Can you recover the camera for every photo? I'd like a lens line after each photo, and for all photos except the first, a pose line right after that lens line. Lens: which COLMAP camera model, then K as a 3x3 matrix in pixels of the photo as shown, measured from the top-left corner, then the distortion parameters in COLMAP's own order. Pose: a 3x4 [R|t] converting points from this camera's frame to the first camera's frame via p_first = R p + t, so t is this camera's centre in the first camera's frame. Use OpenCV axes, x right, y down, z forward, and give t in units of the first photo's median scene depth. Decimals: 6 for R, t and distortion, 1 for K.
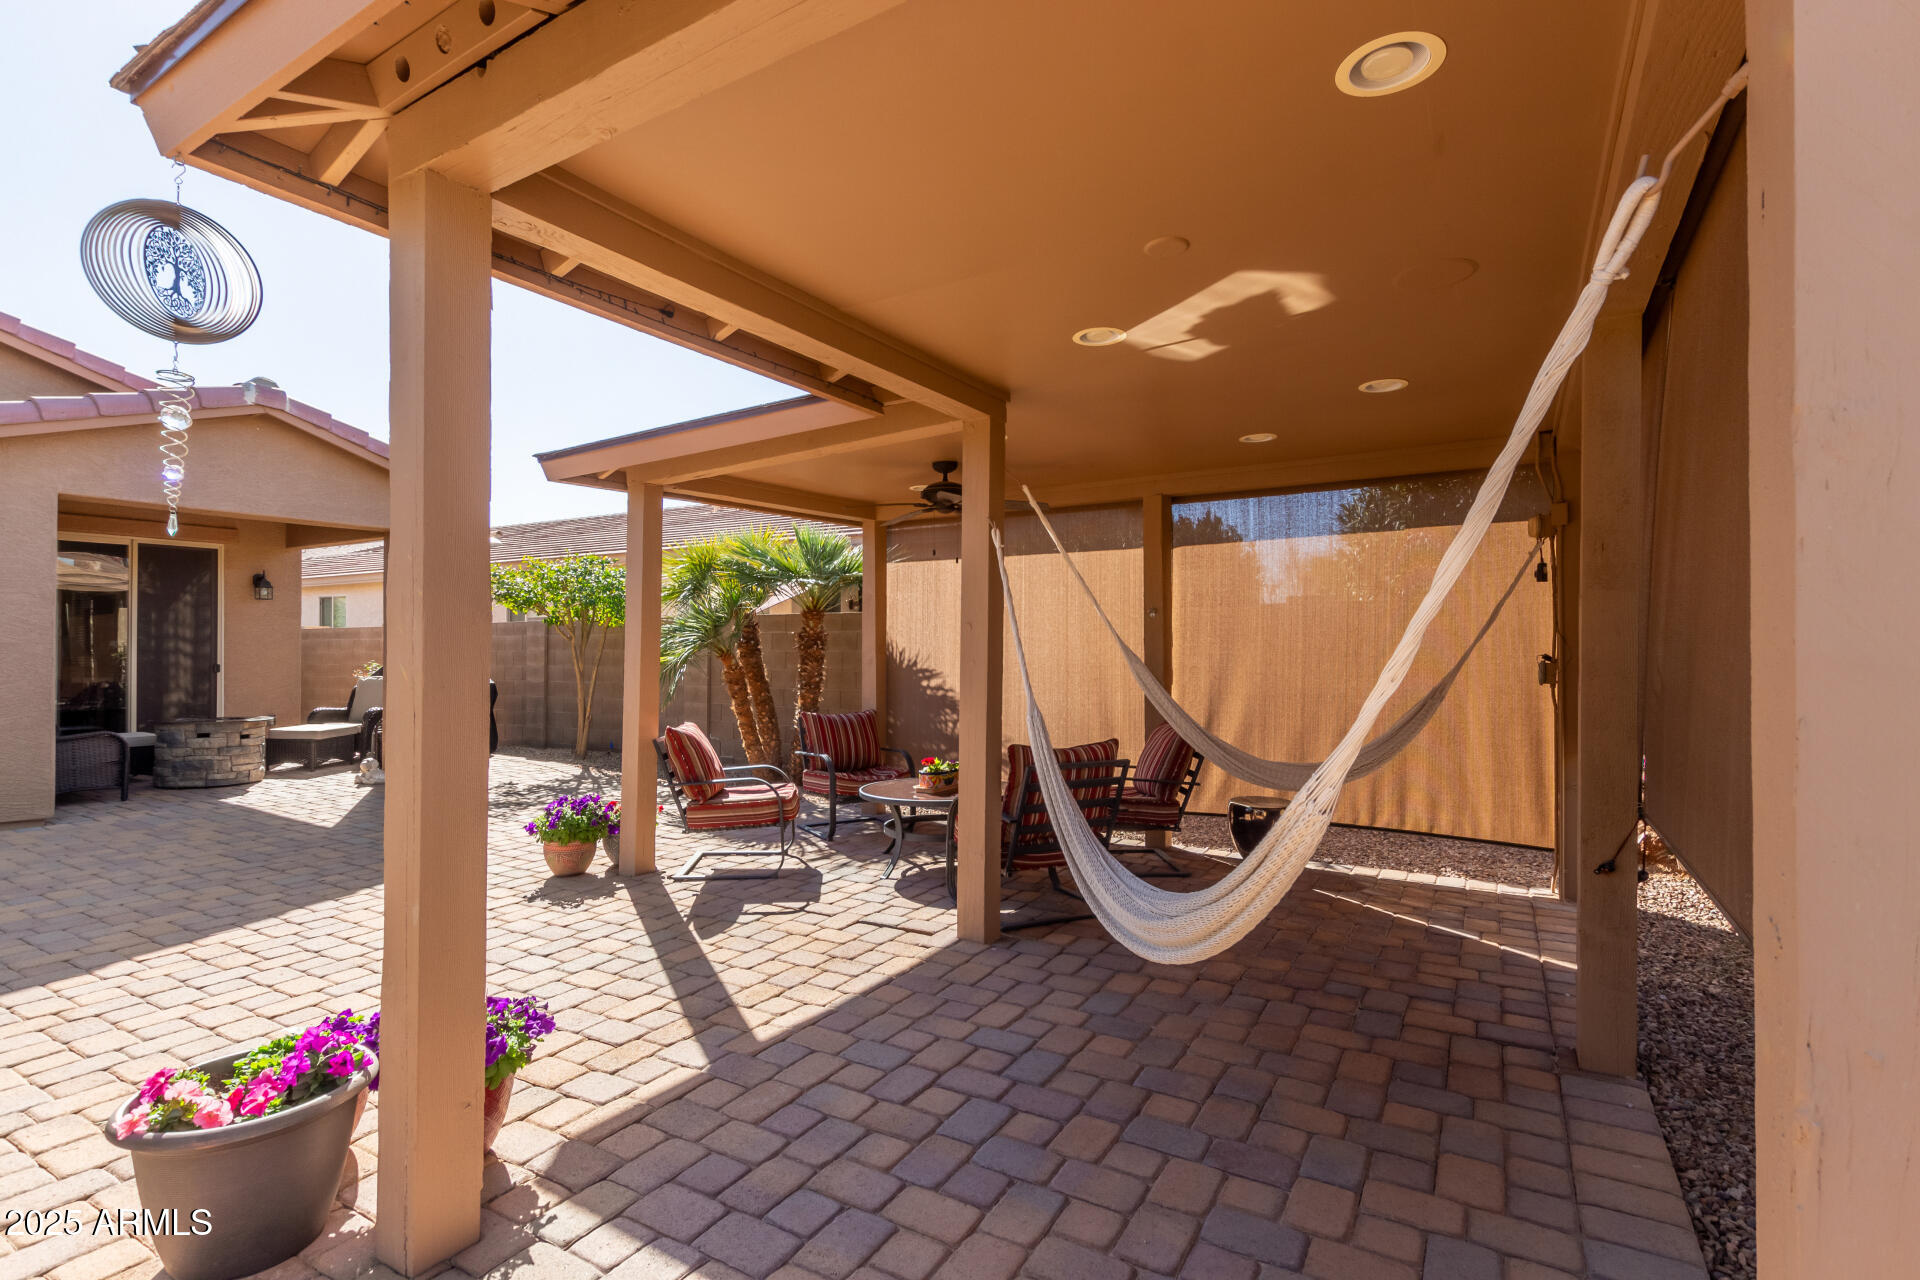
lens RADIAL K [[894.6, 0, 963.3], [0, 894.6, 640.9], [0, 0, 1]] dist [0.010929, -0.005934]
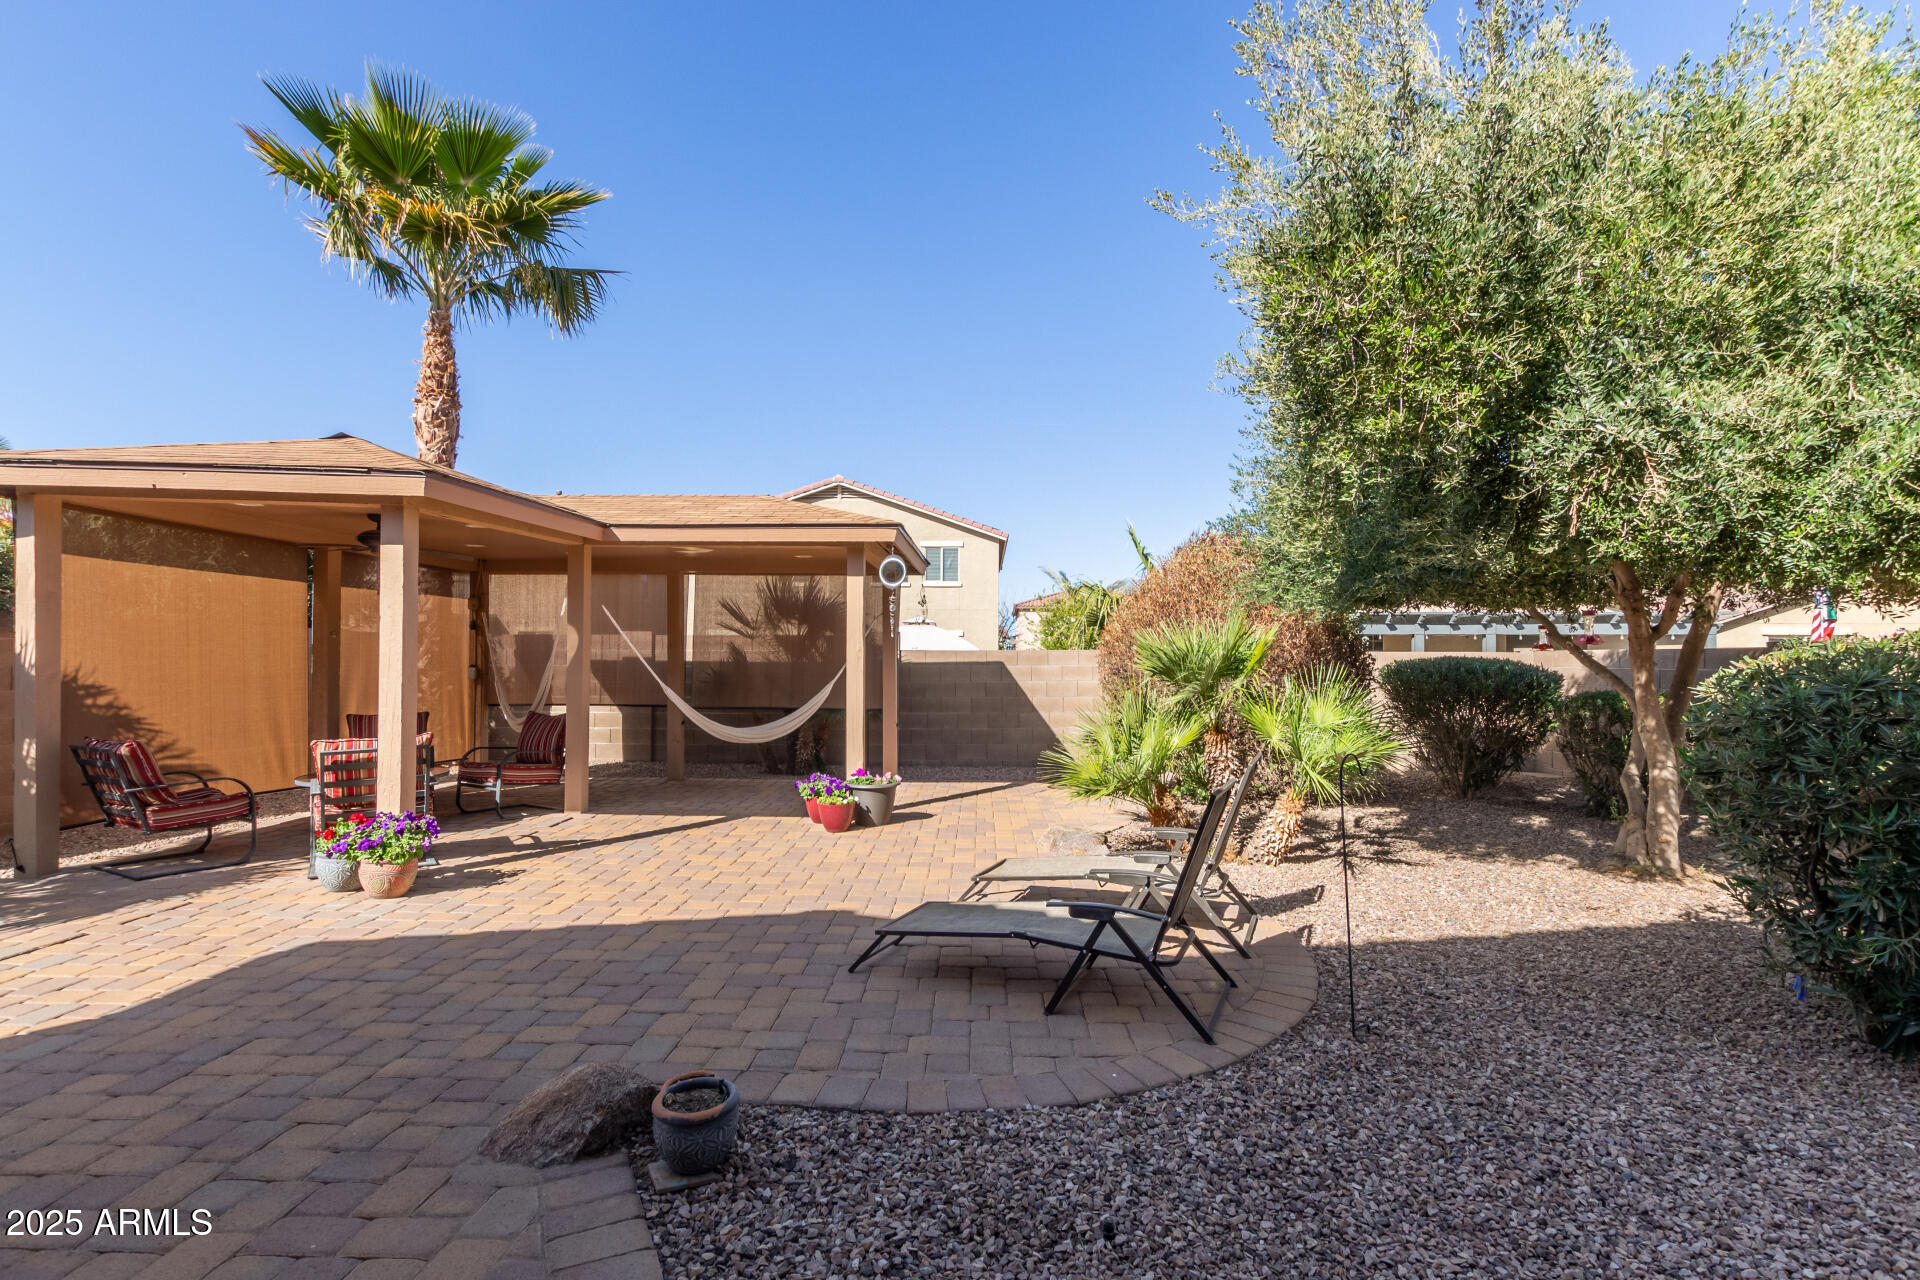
lens RADIAL K [[894.6, 0, 972.1], [0, 894.6, 660.7], [0, 0, 1]] dist [0.010929, -0.005934]
pose [[-0.507948, -0.001419, 0.861386, -1.597656], [-0.013507, 0.999889, -0.006318, 0.003727], [-0.861282, -0.014844, -0.507911, 0.959544]]
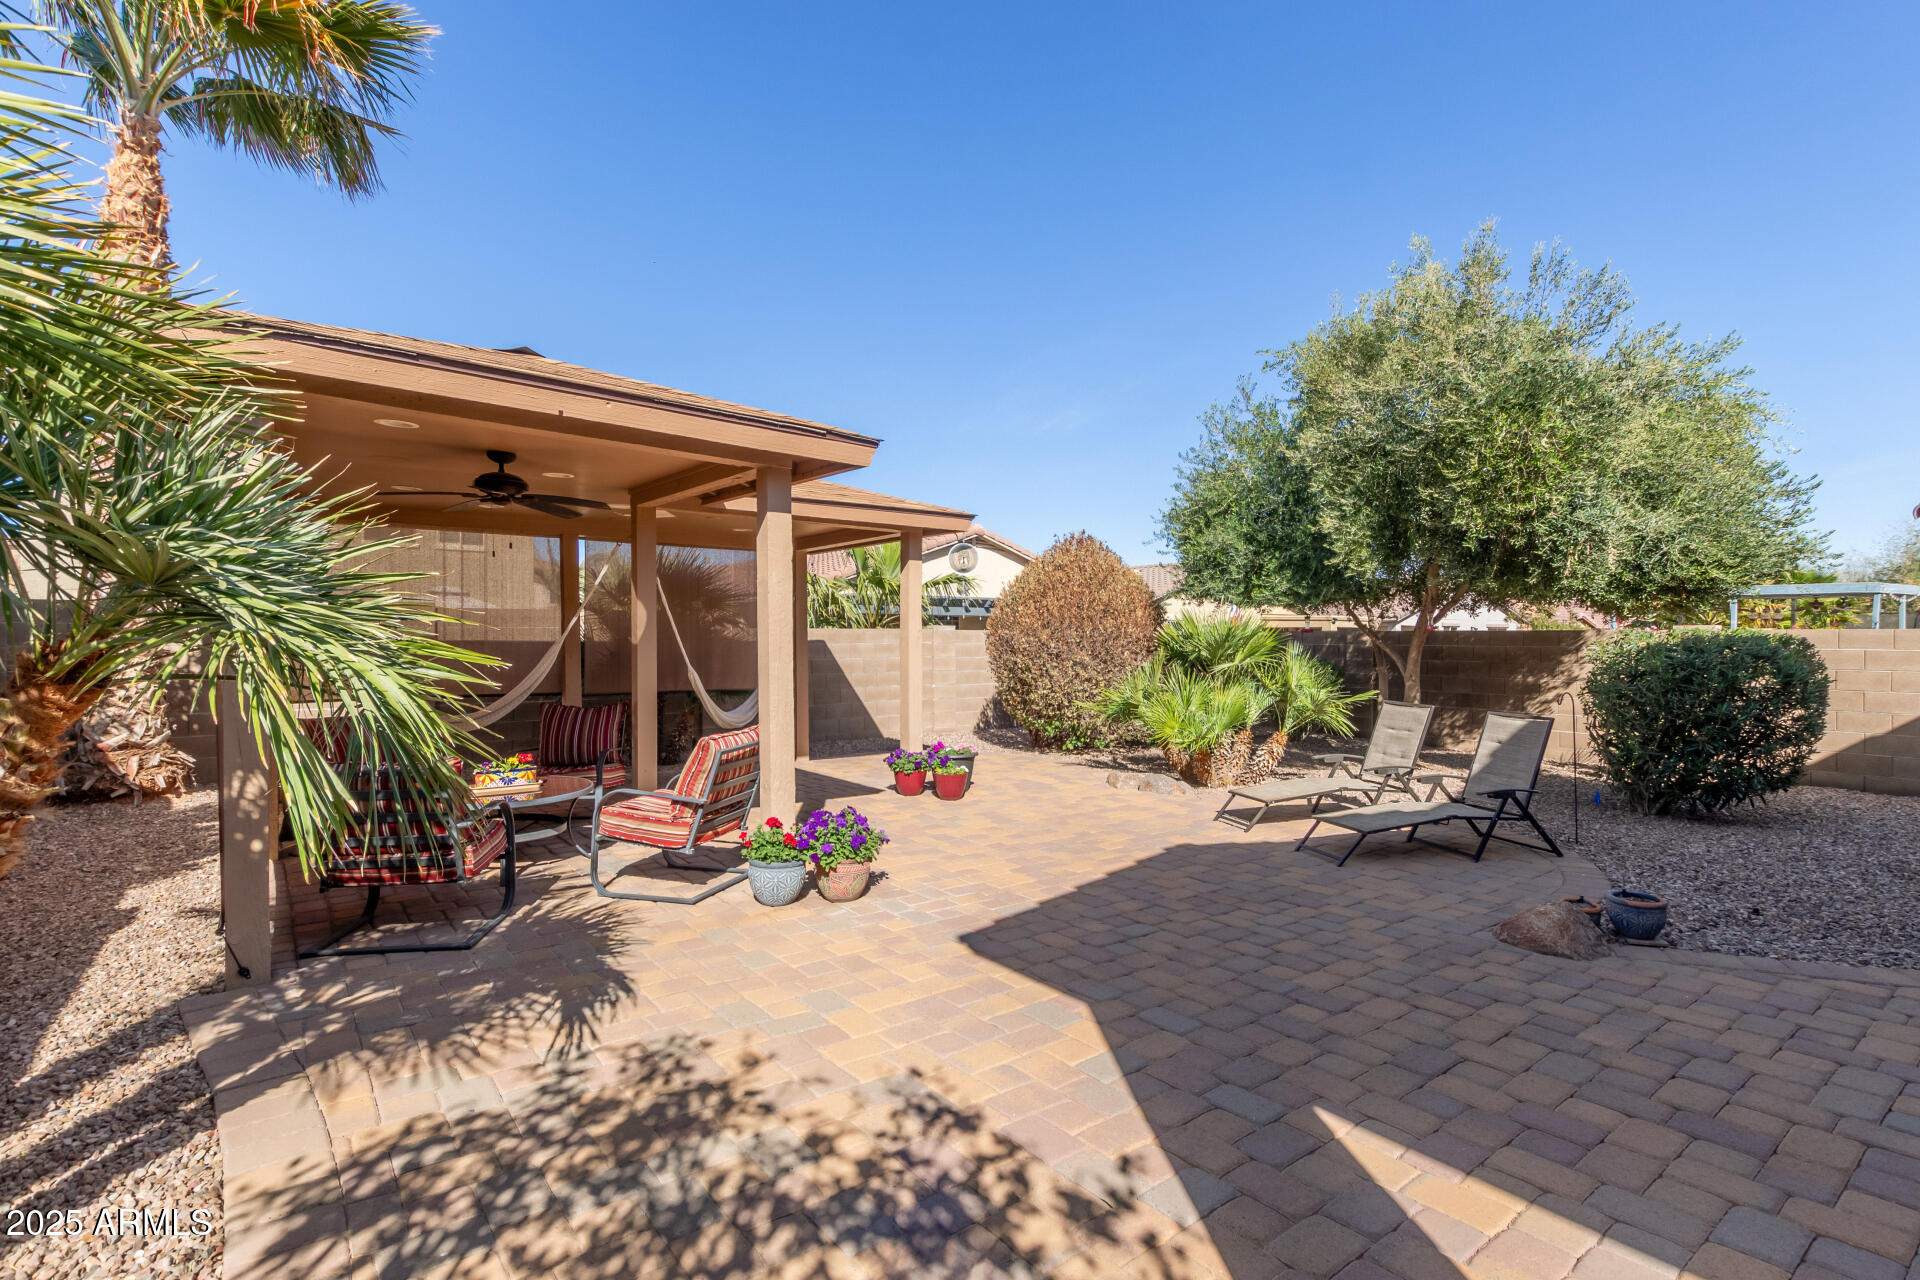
lens RADIAL K [[894.6, 0, 953.1], [0, 894.6, 658.8], [0, 0, 1]] dist [0.010929, -0.005934]
pose [[-0.929515, -0.012152, 0.368584, -0.863448], [-0.008285, 0.999893, 0.012072, 0.008464], [-0.368692, 0.008167, -0.929516, 1.805944]]
